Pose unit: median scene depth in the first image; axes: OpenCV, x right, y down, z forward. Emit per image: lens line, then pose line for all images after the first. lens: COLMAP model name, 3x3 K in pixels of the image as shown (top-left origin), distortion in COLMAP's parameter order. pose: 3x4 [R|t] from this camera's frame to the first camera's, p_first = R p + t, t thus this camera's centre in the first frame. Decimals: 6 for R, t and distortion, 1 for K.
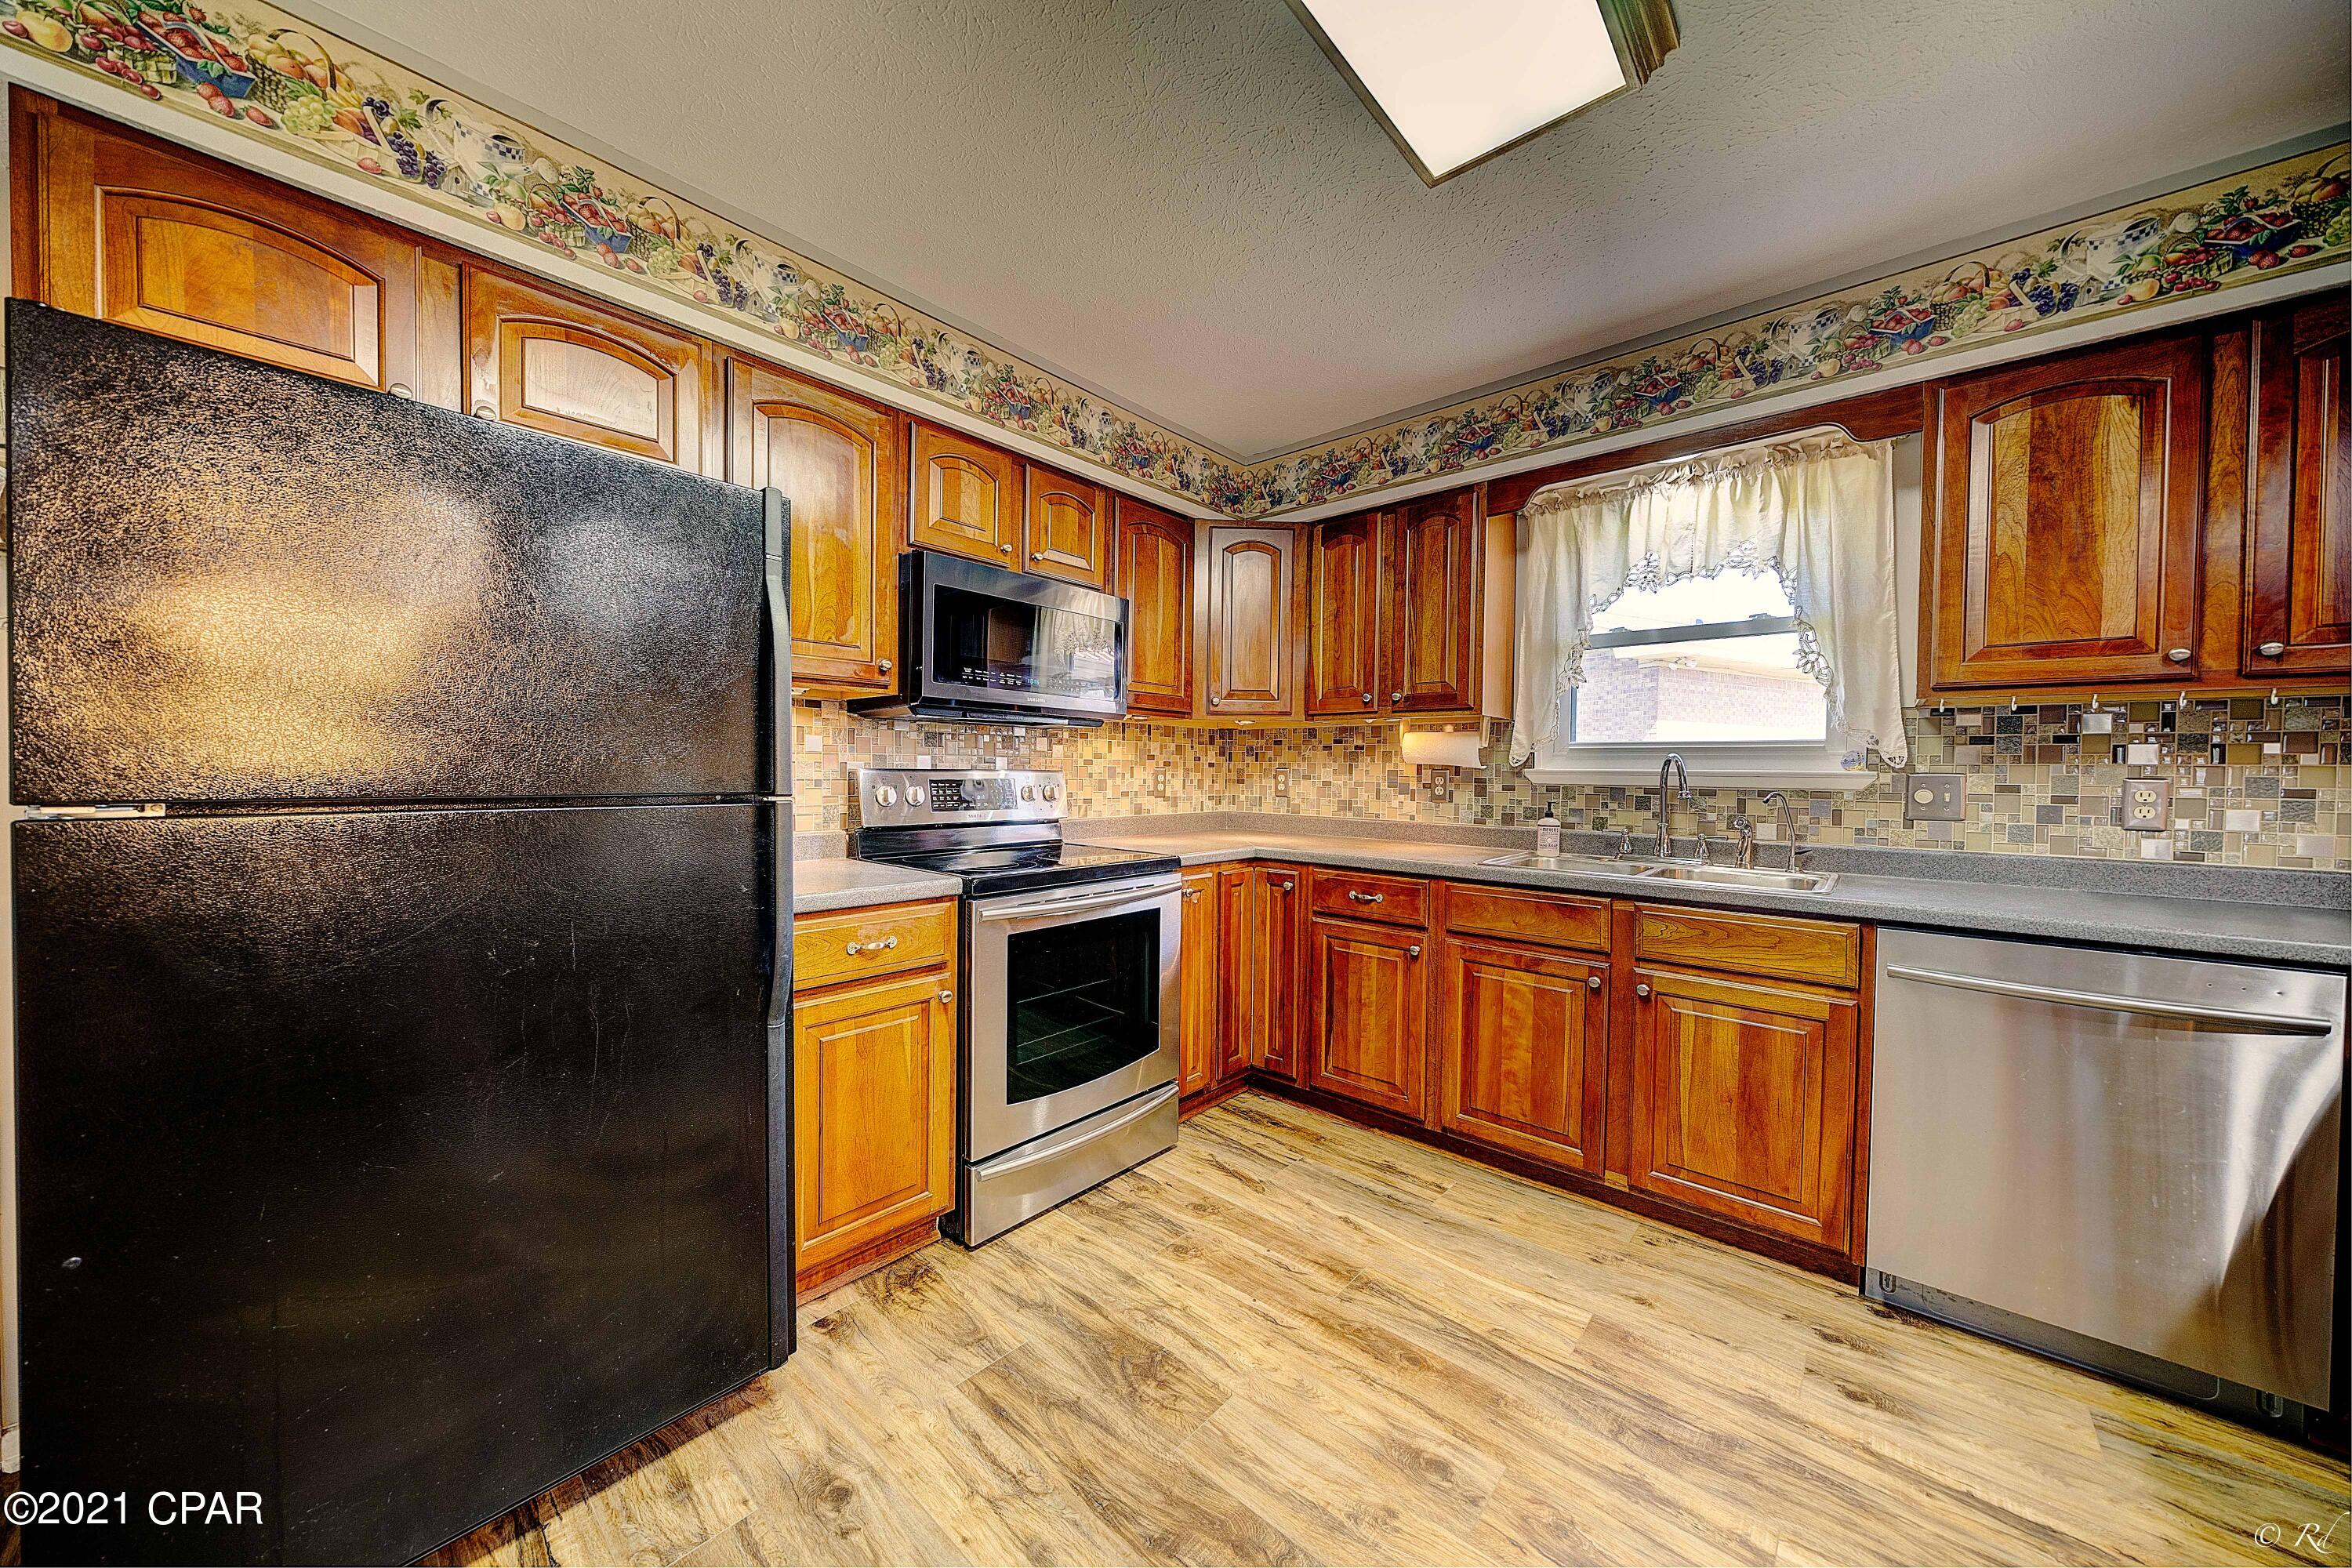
lens RADIAL K [[801.7, 0, 1178.7], [0, 801.7, 782.8], [0, 0, 1]] dist [-0.005008, 0.000130]
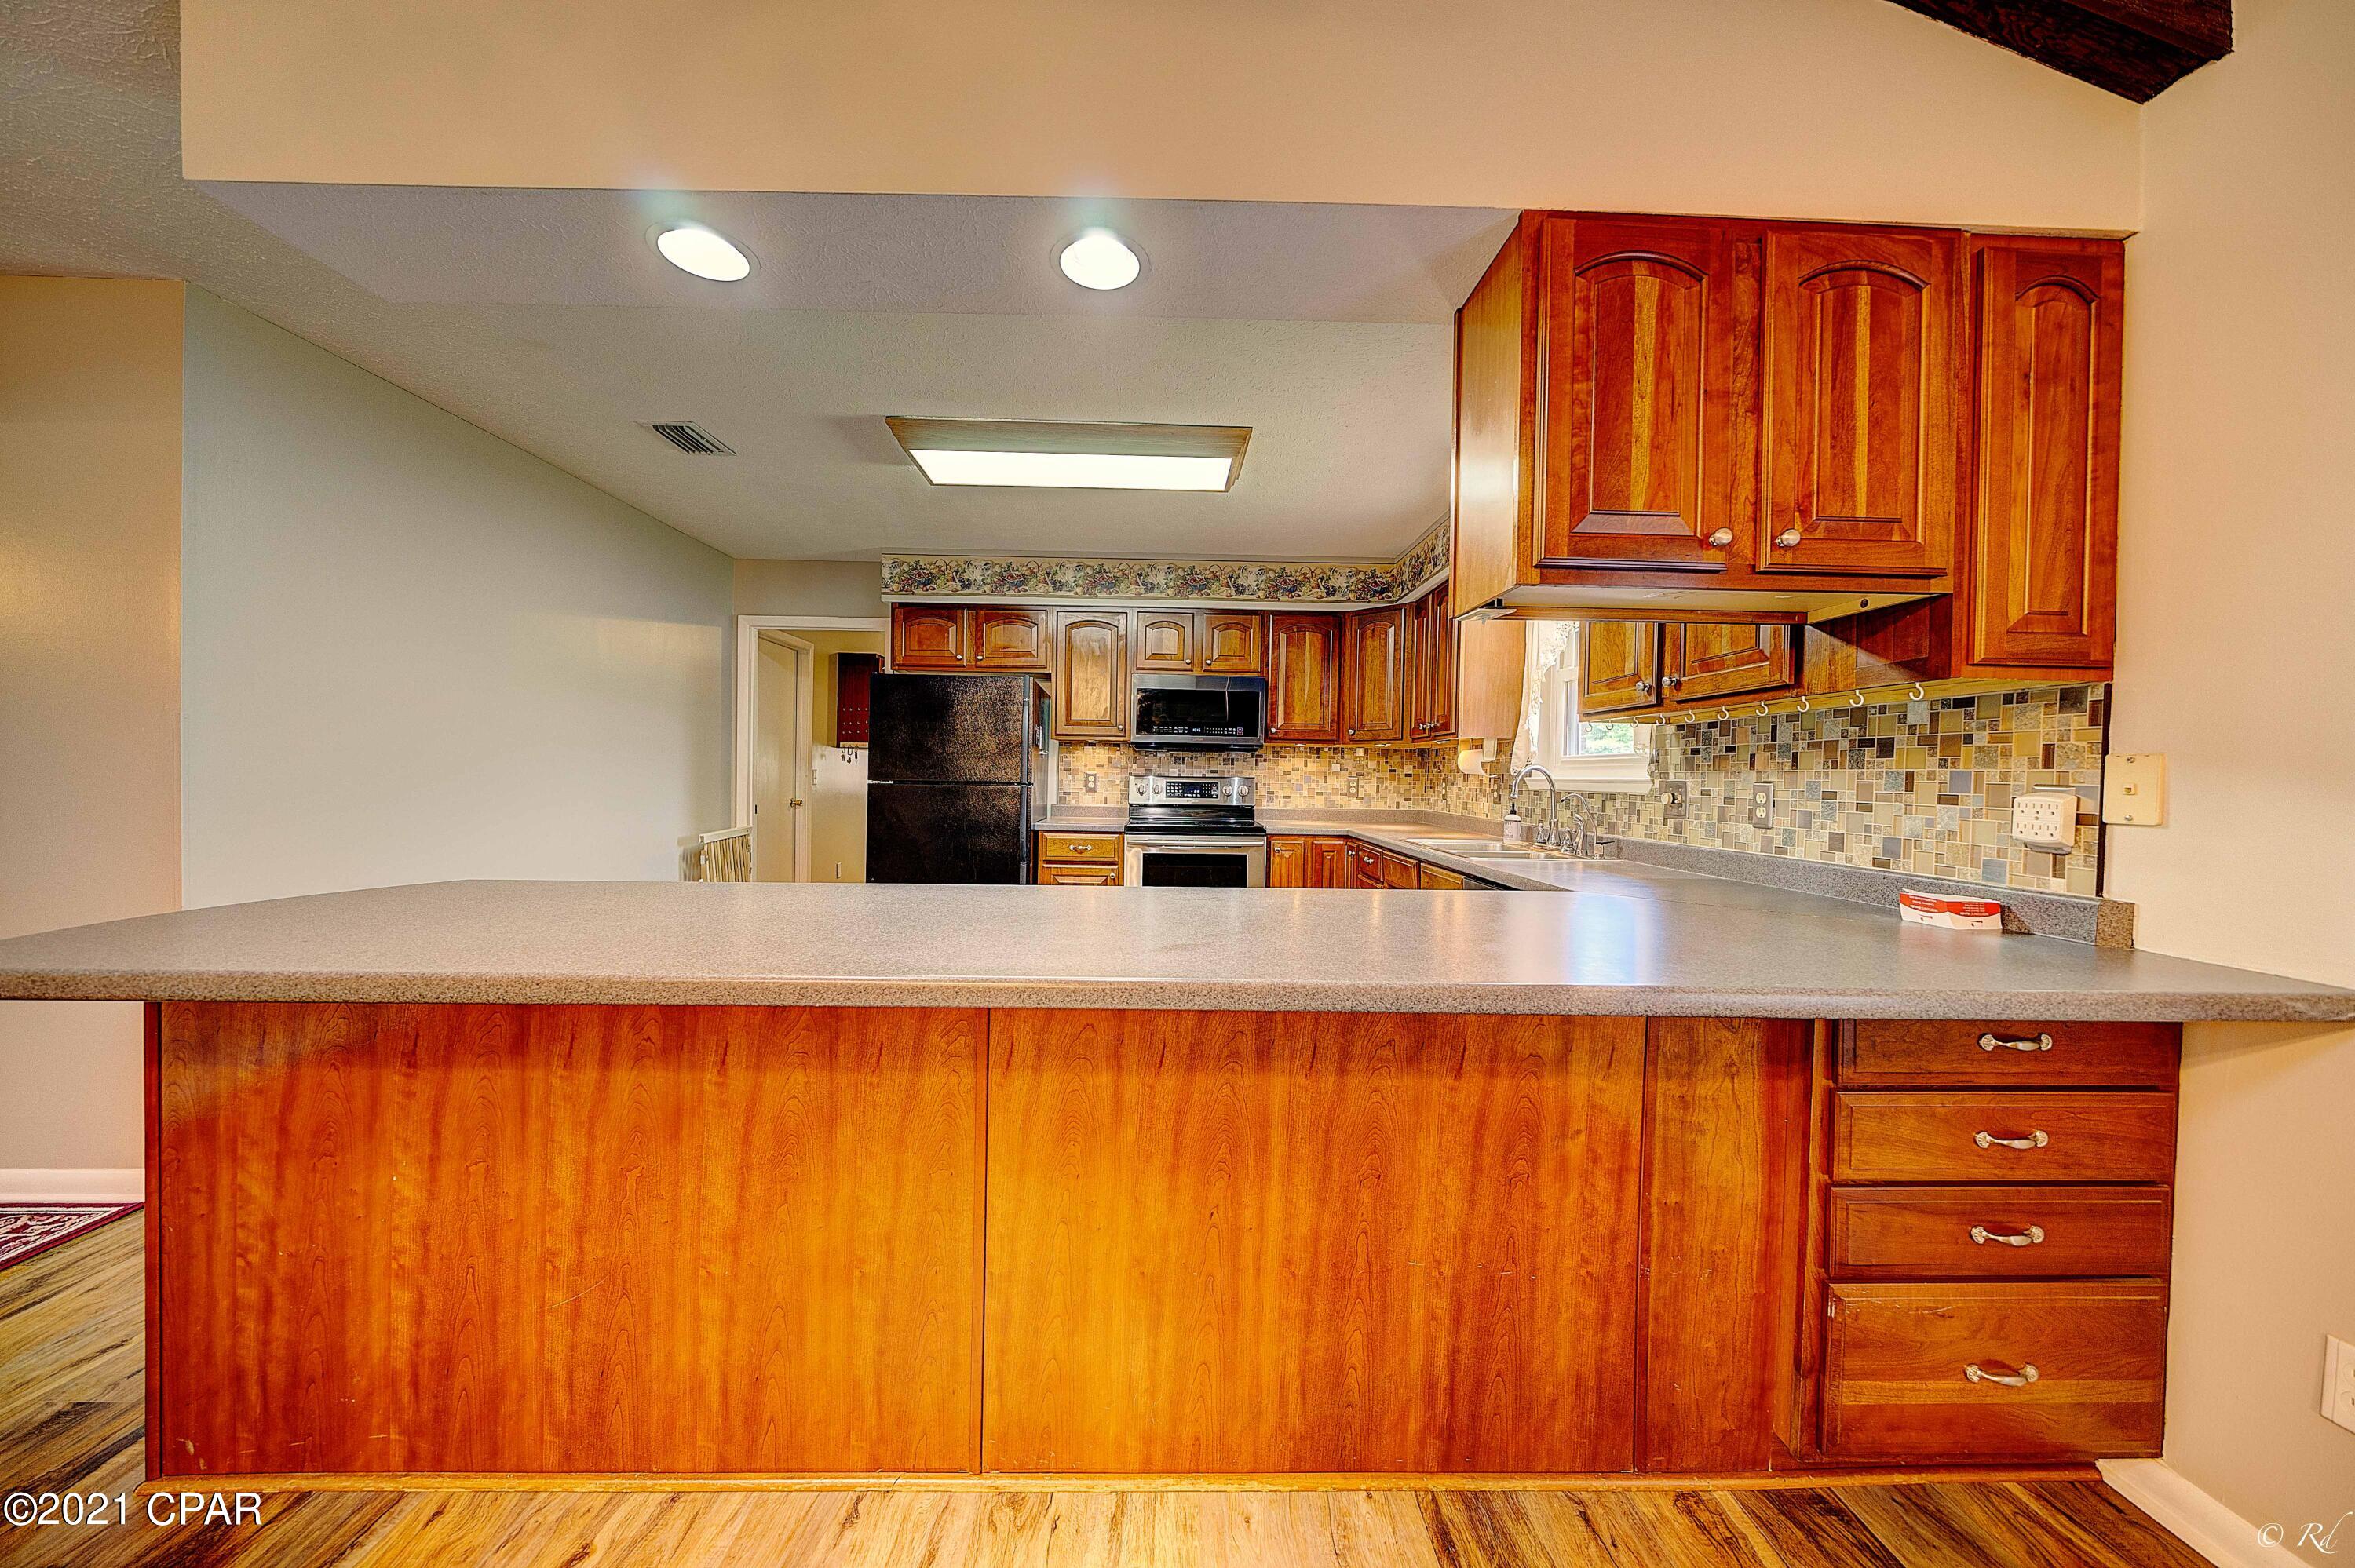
lens RADIAL K [[802.6, 0, 1174.4], [0, 802.6, 781.0], [0, 0, 1]] dist [-0.005008, 0.000130]
pose [[0.681141, 0.005455, -0.732132, 1.241499], [-0.021515, 0.999690, -0.012568, 0.020847], [0.731836, 0.024312, 0.681046, -0.350285]]
